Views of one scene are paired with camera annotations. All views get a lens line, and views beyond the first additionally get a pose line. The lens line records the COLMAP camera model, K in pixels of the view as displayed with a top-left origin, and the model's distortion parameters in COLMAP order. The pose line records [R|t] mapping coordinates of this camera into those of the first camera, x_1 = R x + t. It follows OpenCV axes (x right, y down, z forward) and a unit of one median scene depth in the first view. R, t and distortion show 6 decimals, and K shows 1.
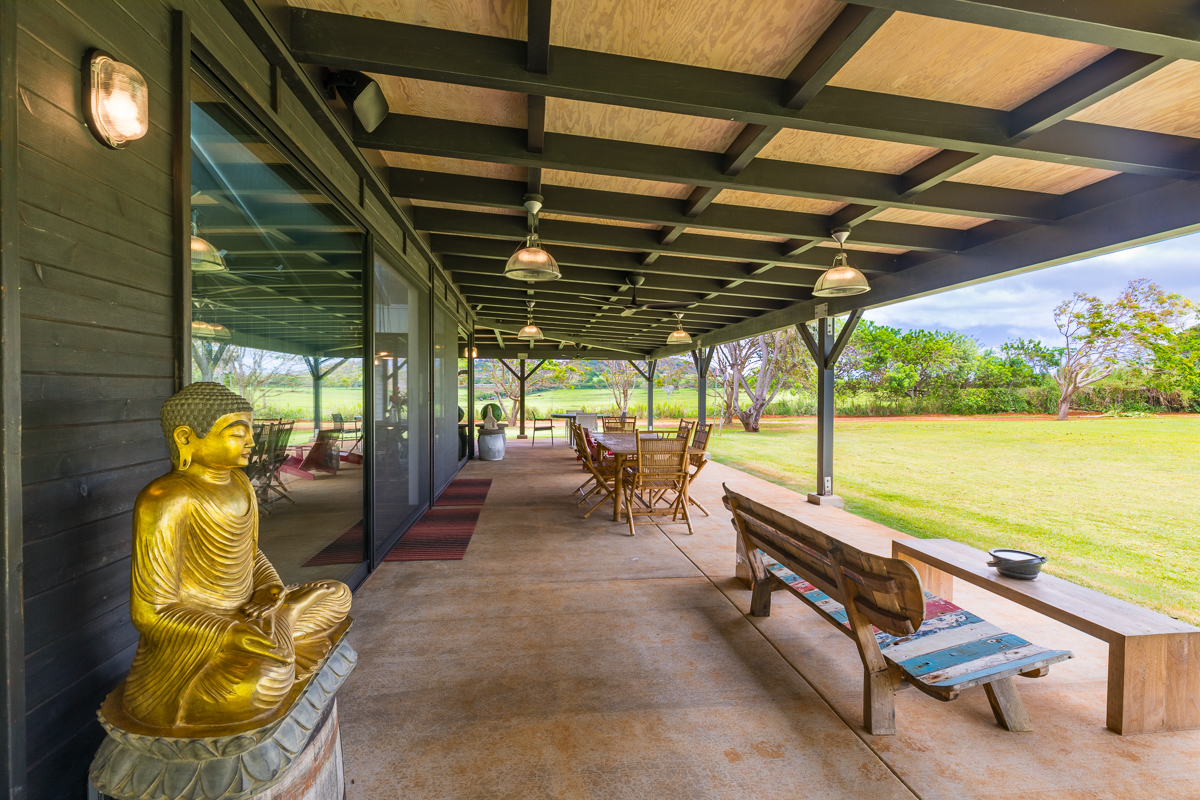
lens RADIAL K [[535.7, 0, 600.0], [0, 535.7, 400.0], [0, 0, 1]] dist [0.001371, 0.000167]
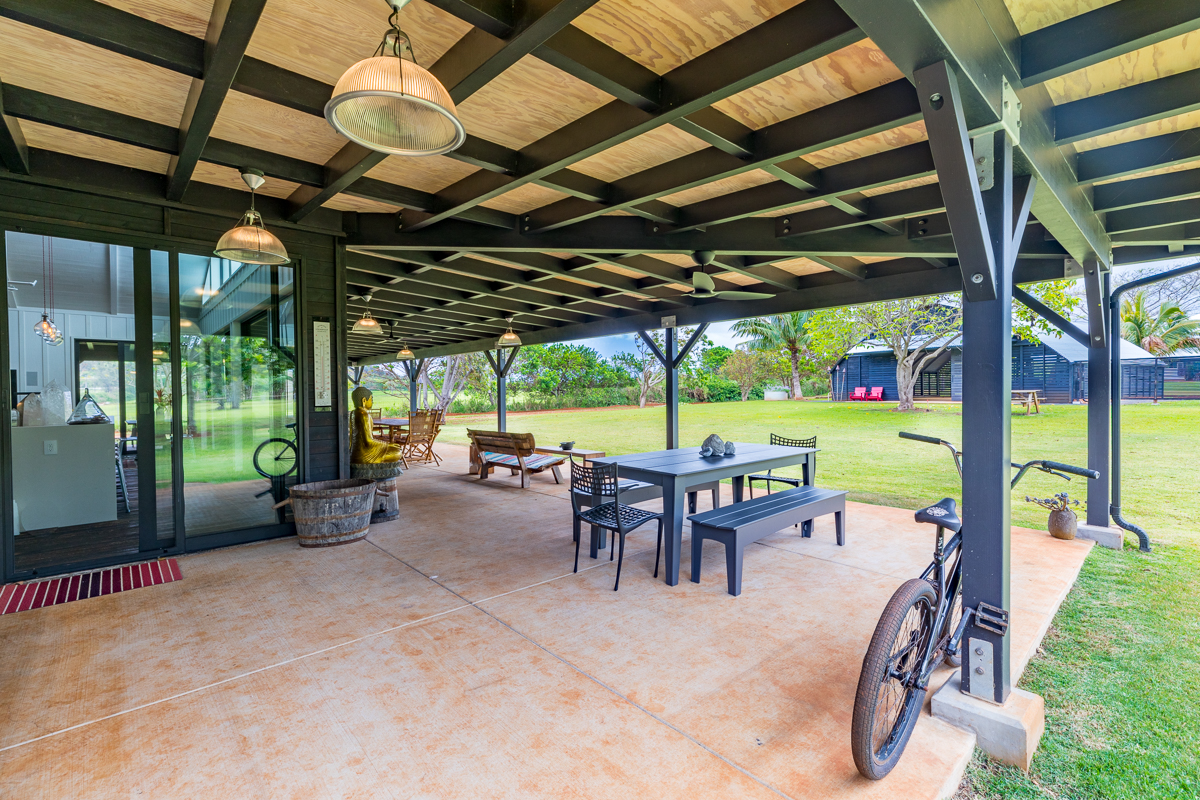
lens RADIAL K [[535.7, 0, 600.0], [0, 535.7, 400.0], [0, 0, 1]] dist [0.001371, 0.000167]
pose [[0.824459, -0.021244, 0.565523, -0.061296], [0.023256, 0.999723, 0.003651, 0.003683], [-0.565444, 0.010142, 0.824724, -0.127008]]
